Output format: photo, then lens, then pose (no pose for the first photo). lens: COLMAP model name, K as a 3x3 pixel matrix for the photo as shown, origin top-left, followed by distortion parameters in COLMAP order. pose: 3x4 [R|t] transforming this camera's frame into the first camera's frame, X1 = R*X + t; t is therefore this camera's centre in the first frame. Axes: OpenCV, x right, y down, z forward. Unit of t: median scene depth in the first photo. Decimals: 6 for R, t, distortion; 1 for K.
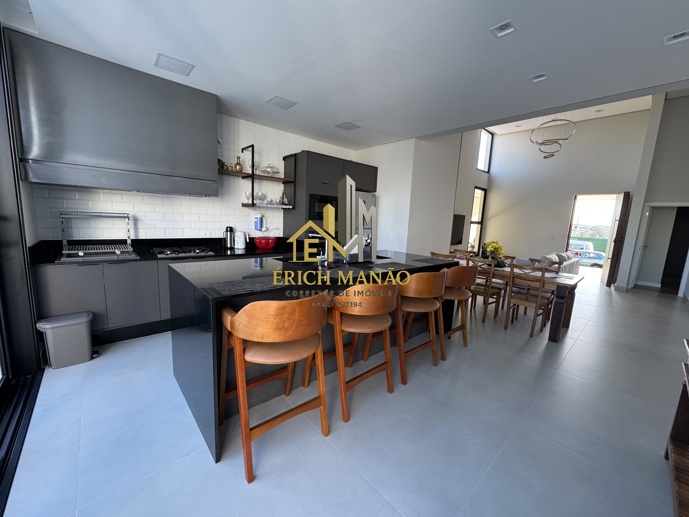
lens RADIAL K [[275.5, 0, 343.0], [0, 275.5, 260.0], [0, 0, 1]] dist [-0.002668, 0.000535]
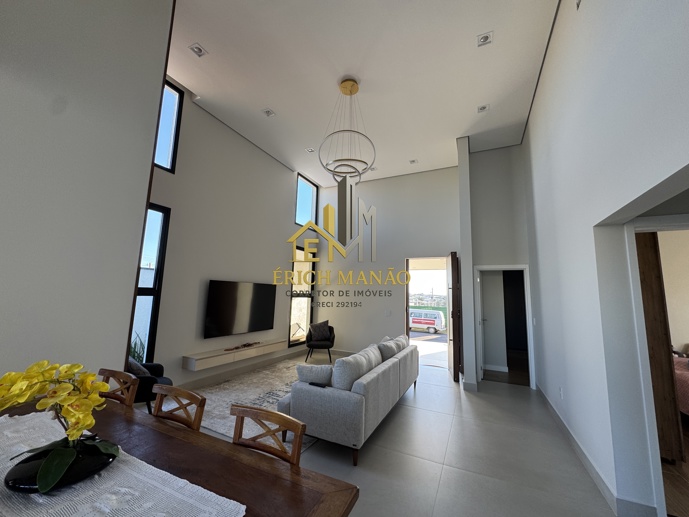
lens RADIAL K [[275.5, 0, 343.0], [0, 275.5, 257.8], [0, 0, 1]] dist [-0.002668, 0.000535]
pose [[0.928015, 0.033560, 0.371029, 0.430681], [0.068370, 0.963676, -0.258173, -0.047421], [-0.366216, 0.264956, 0.892011, 0.401536]]
